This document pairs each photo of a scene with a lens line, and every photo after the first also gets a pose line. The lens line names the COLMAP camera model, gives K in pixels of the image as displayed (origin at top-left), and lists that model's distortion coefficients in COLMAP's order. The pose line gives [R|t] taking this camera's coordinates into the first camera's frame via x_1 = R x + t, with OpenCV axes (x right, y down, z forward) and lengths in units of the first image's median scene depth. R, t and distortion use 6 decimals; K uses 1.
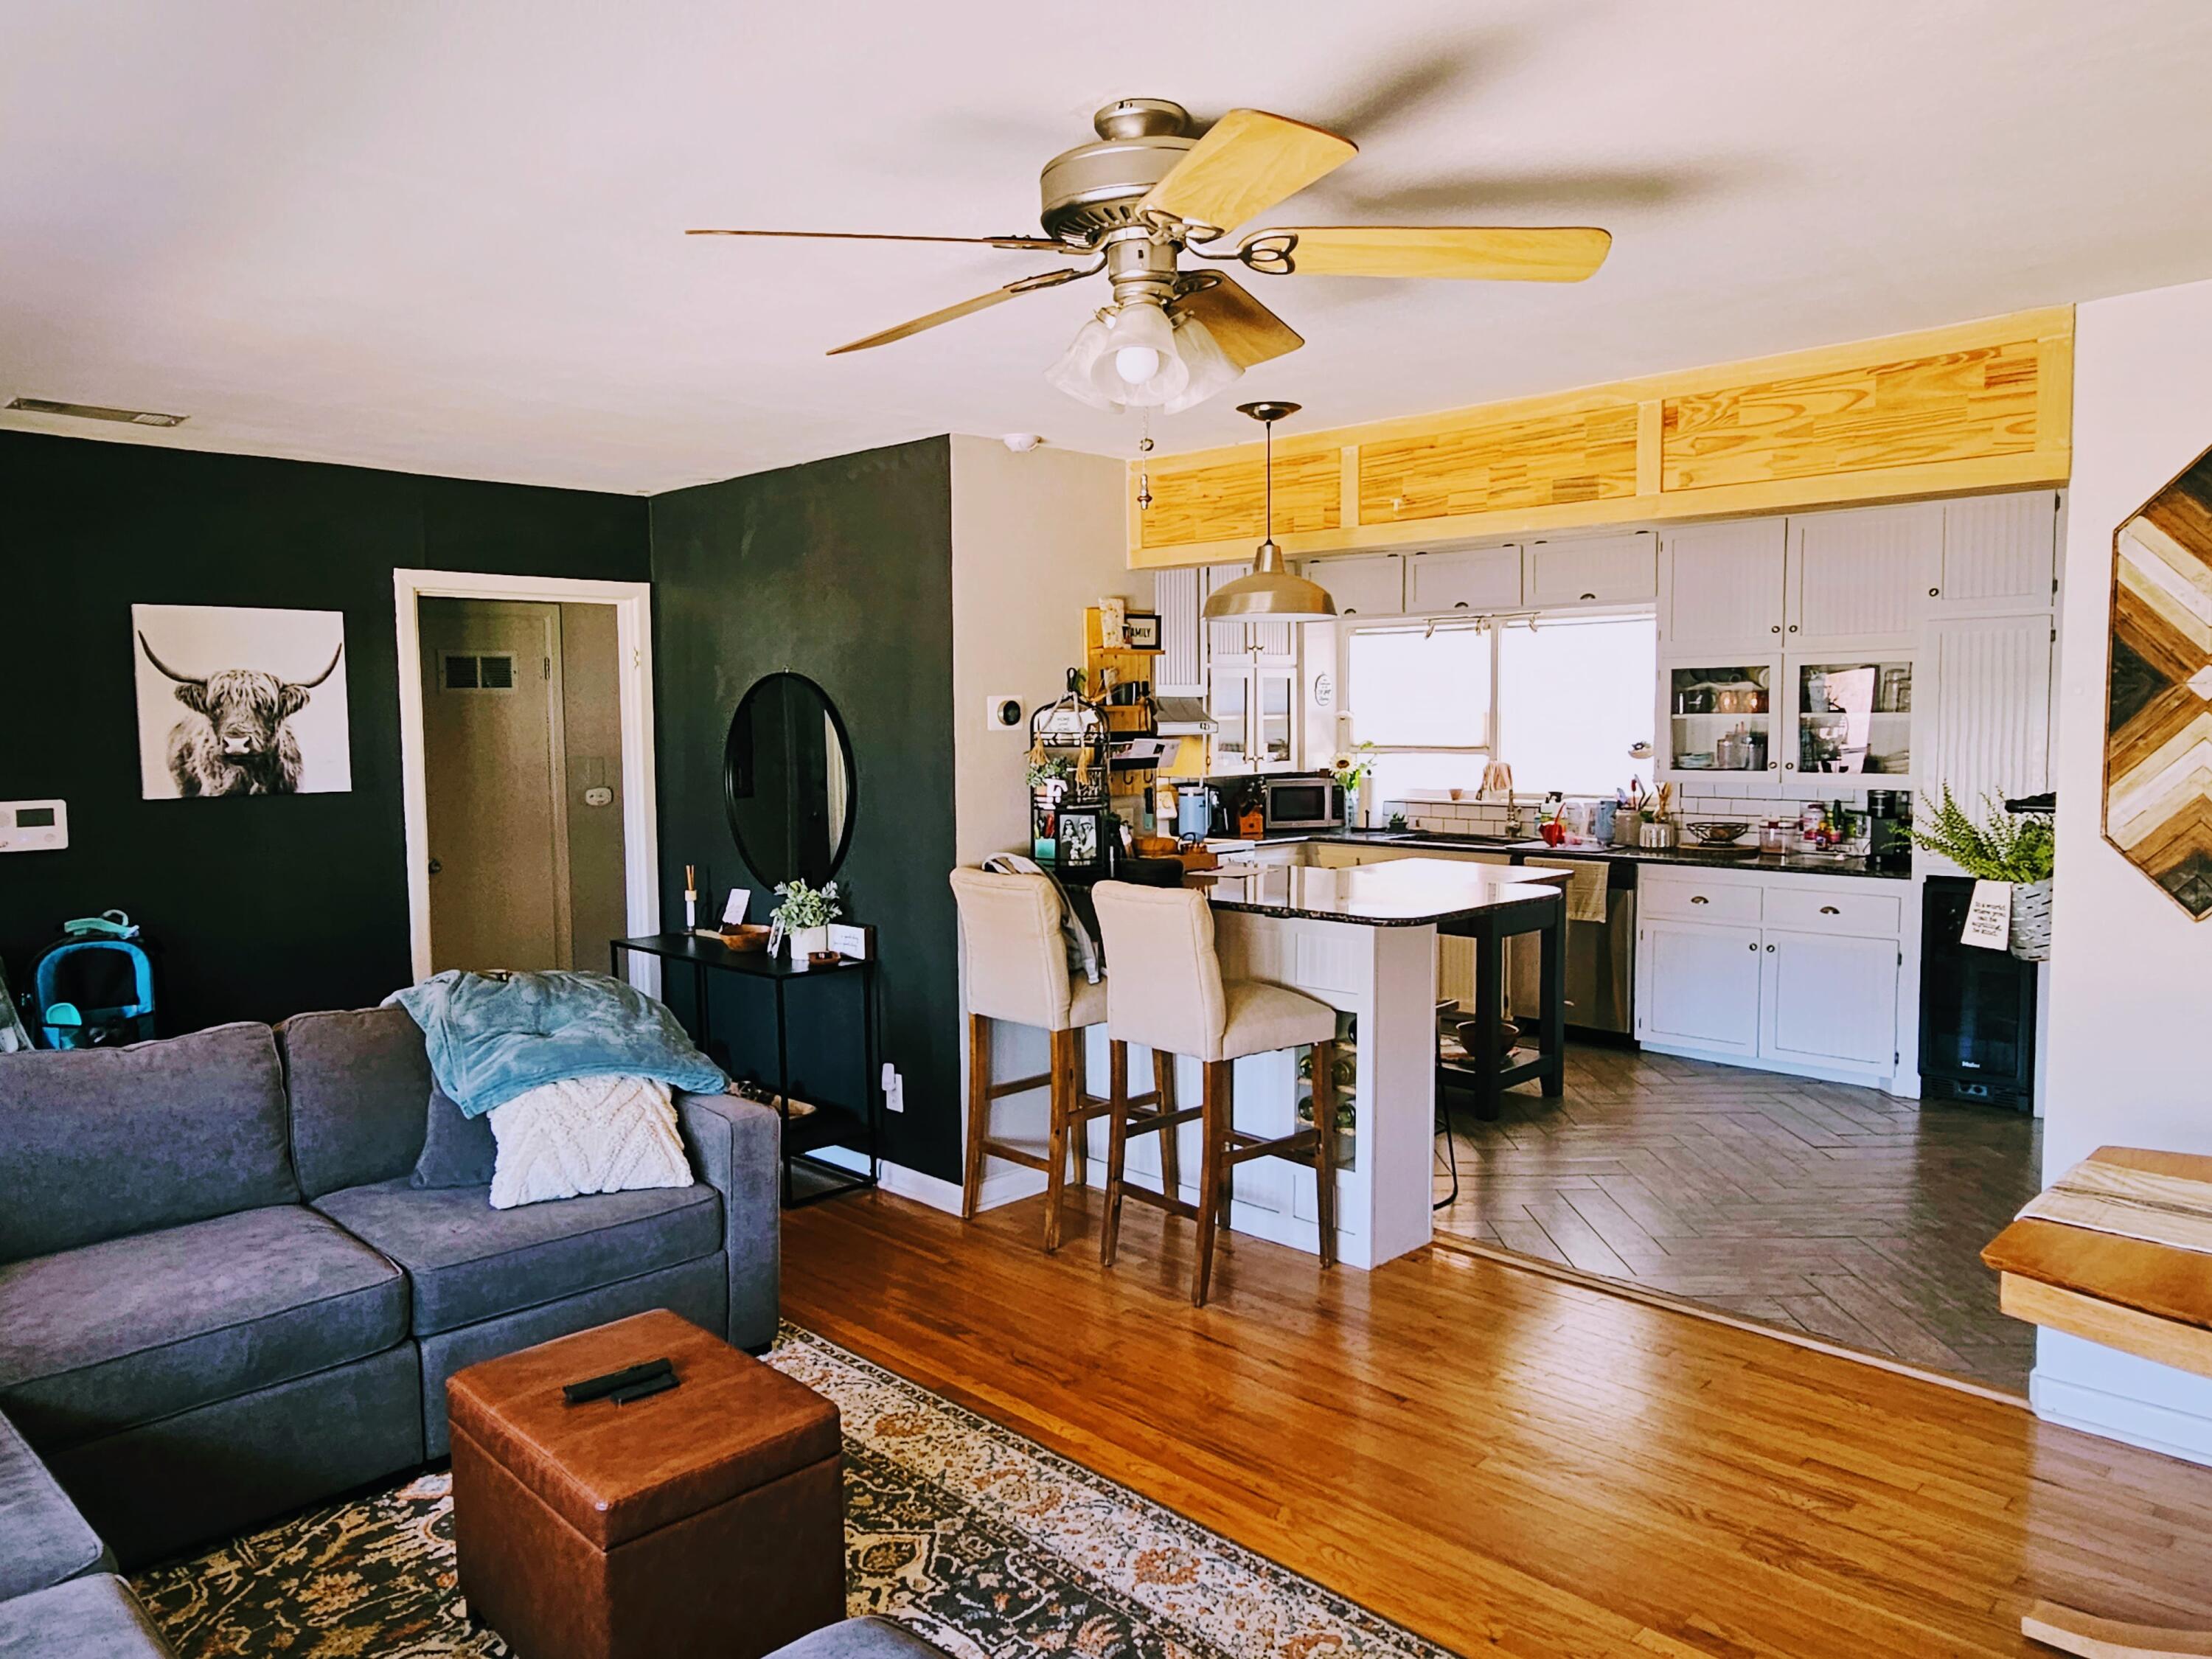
lens RADIAL K [[1508.7, 0, 1110.6], [0, 1508.7, 834.2], [0, 0, 1]] dist [0.009966, 0.004848]
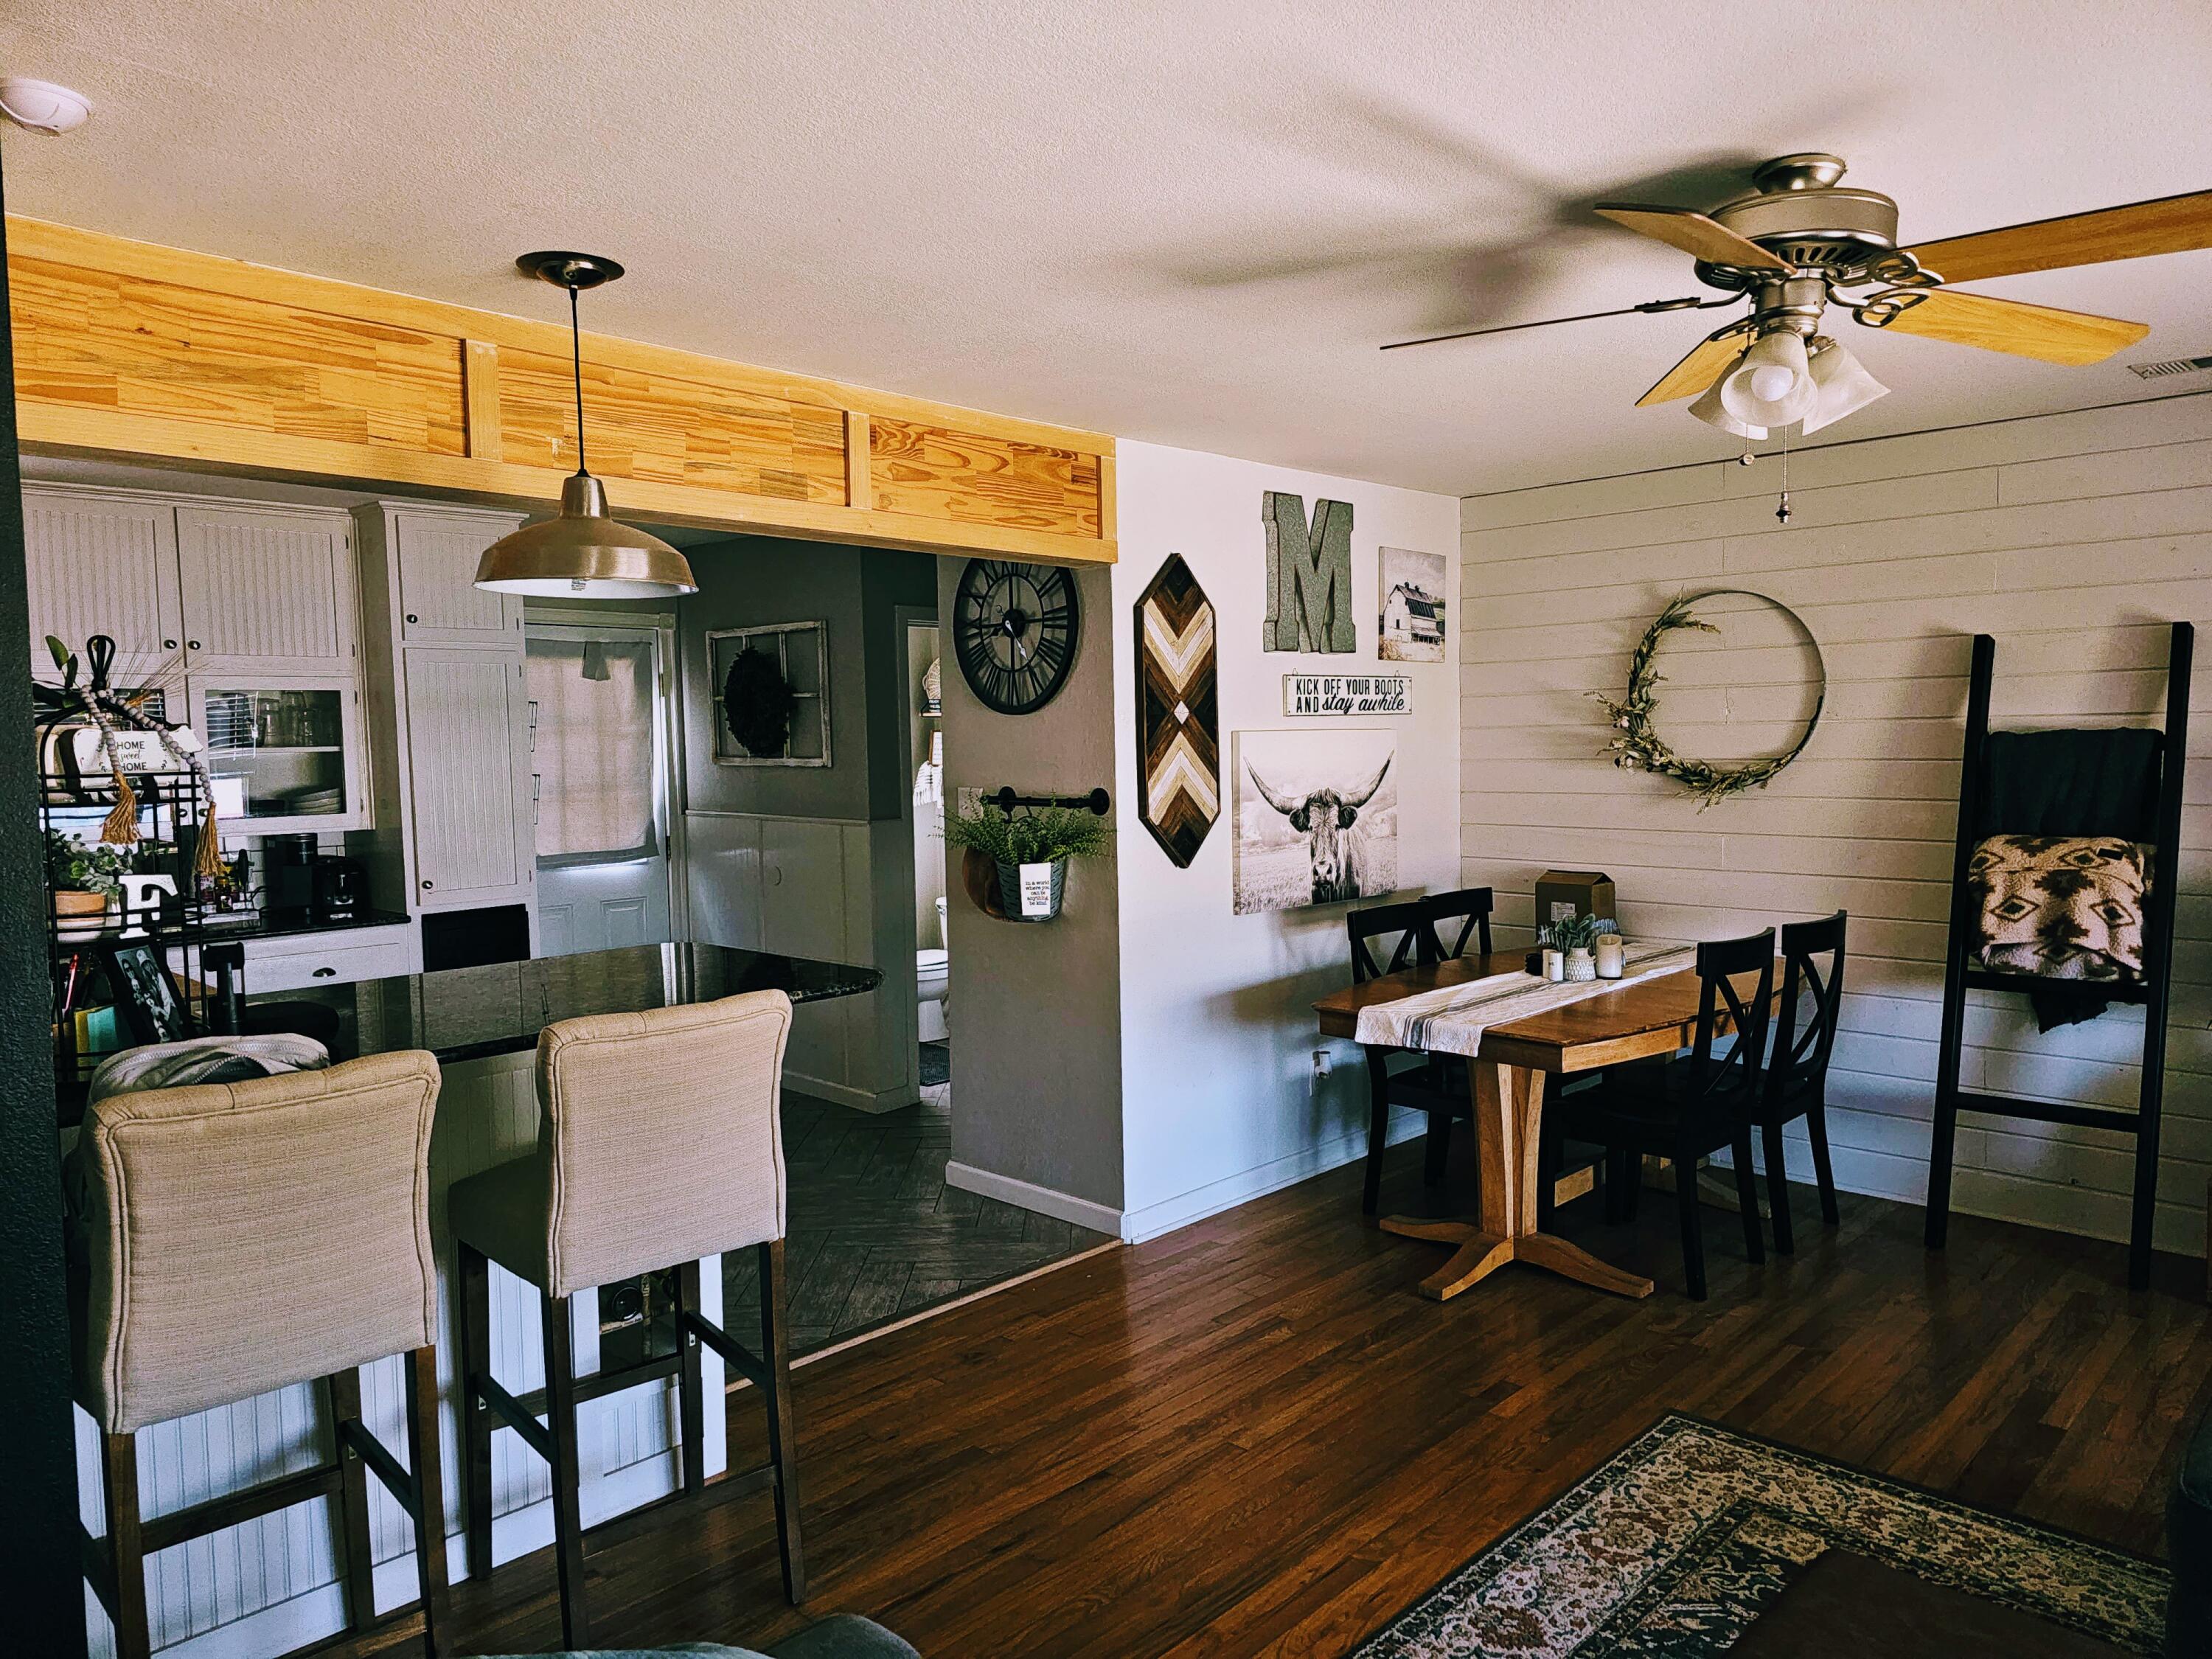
lens RADIAL K [[1486.6, 0, 1107.3], [0, 1486.6, 829.1], [0, 0, 1]] dist [0.032797, -0.000657]
pose [[-0.001028, -0.057060, 0.998370, -0.709655], [0.091672, 0.994161, 0.056914, -0.067575], [-0.995789, 0.091581, 0.004209, 0.982740]]
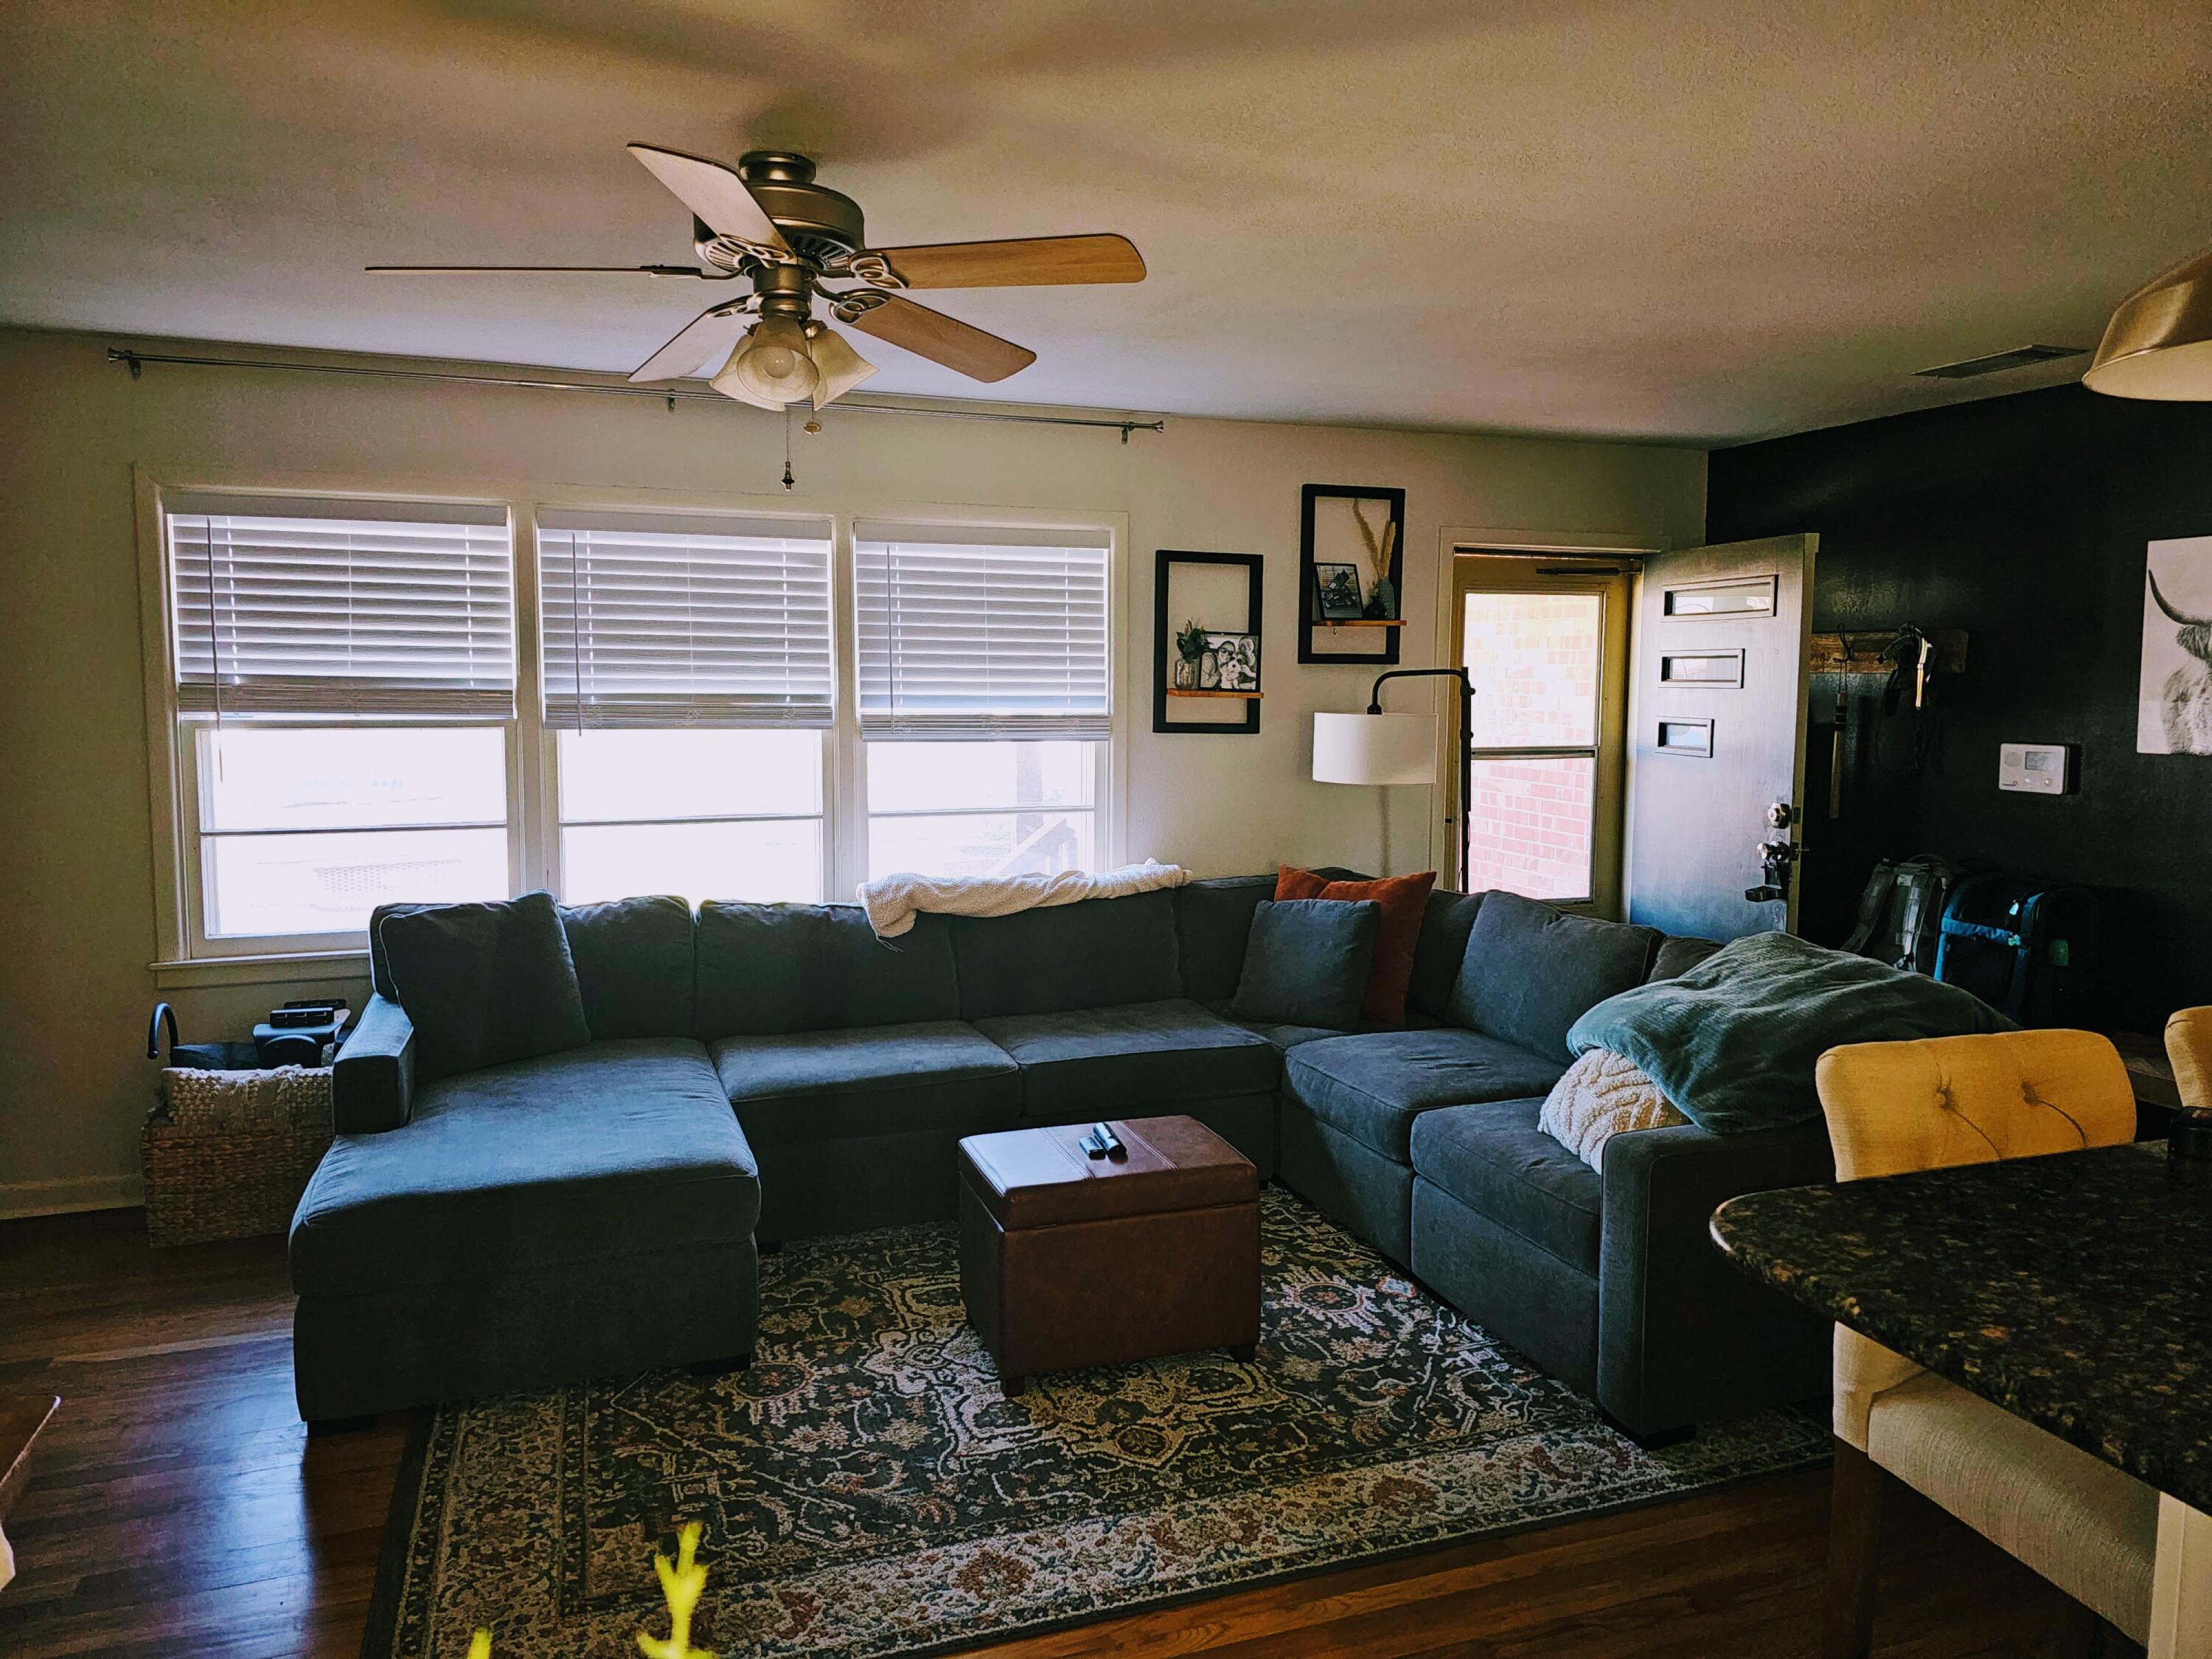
lens RADIAL K [[1486.6, 0, 1115.7], [0, 1486.6, 826.8], [0, 0, 1]] dist [0.032797, -0.000657]
pose [[-0.436855, 0.099243, -0.894041, 0.645816], [-0.069001, 0.987270, 0.143308, -0.093052], [0.896882, 0.124295, -0.424446, 1.149148]]
